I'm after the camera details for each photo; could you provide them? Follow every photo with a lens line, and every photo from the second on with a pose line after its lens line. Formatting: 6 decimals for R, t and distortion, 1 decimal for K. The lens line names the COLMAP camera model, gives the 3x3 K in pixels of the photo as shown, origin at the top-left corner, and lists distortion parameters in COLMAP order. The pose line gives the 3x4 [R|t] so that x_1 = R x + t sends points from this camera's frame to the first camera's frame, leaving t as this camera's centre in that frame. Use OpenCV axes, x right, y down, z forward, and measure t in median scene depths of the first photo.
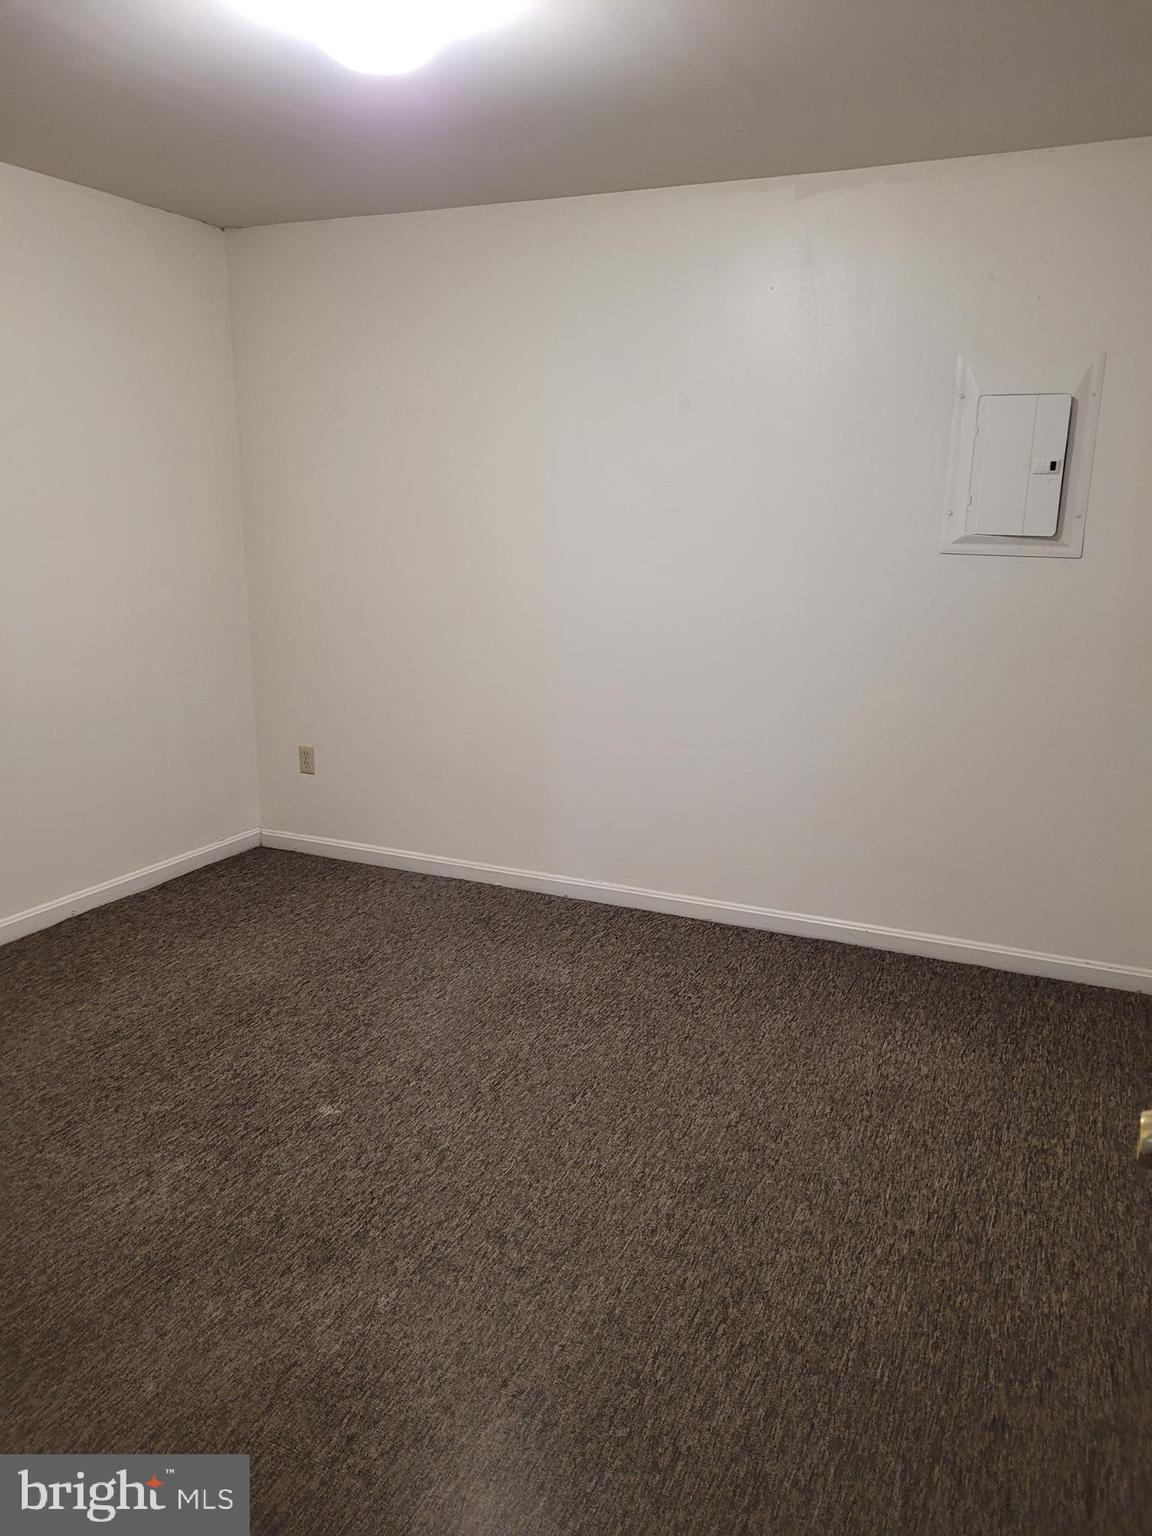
lens RADIAL K [[1156.7, 0, 590.4], [0, 1156.7, 767.9], [0, 0, 1]] dist [0.047817, -0.042837]
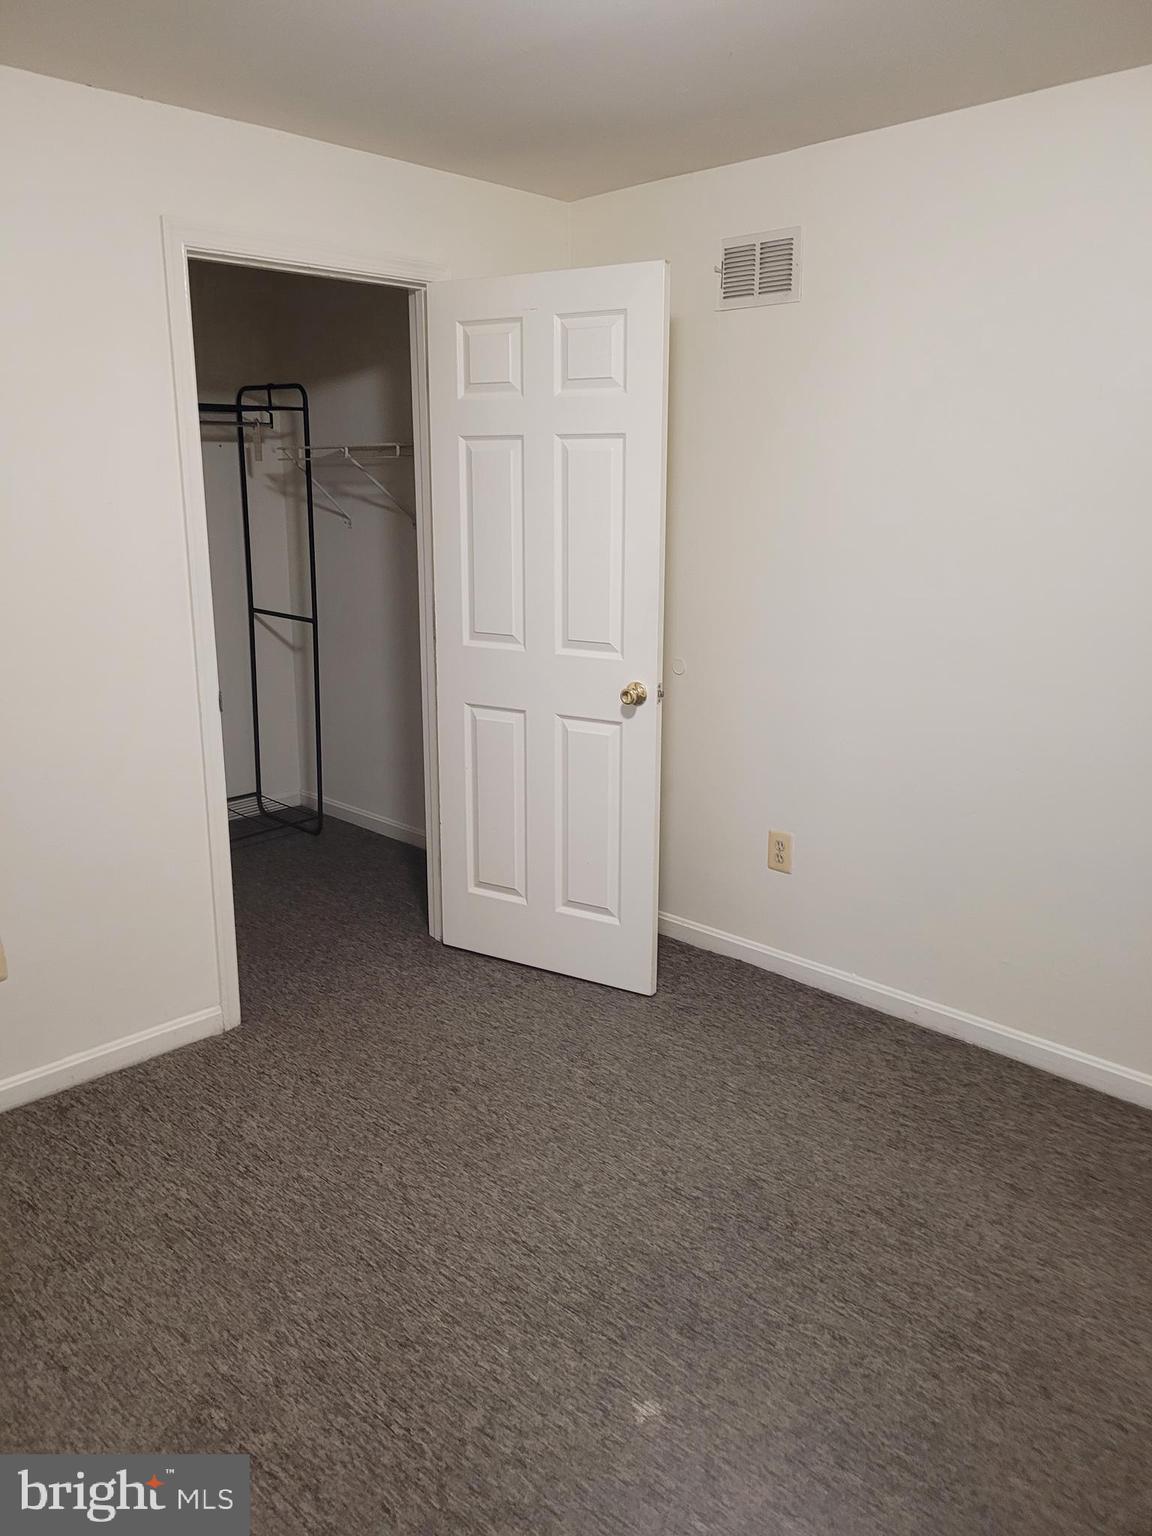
lens RADIAL K [[1156.7, 0, 568.5], [0, 1156.7, 760.3], [0, 0, 1]] dist [0.047817, -0.042837]
pose [[-0.339782, 0.213878, -0.915863, 0.334284], [-0.222181, 0.927983, 0.299137, -0.253853], [0.913884, 0.305128, -0.267792, 0.992261]]
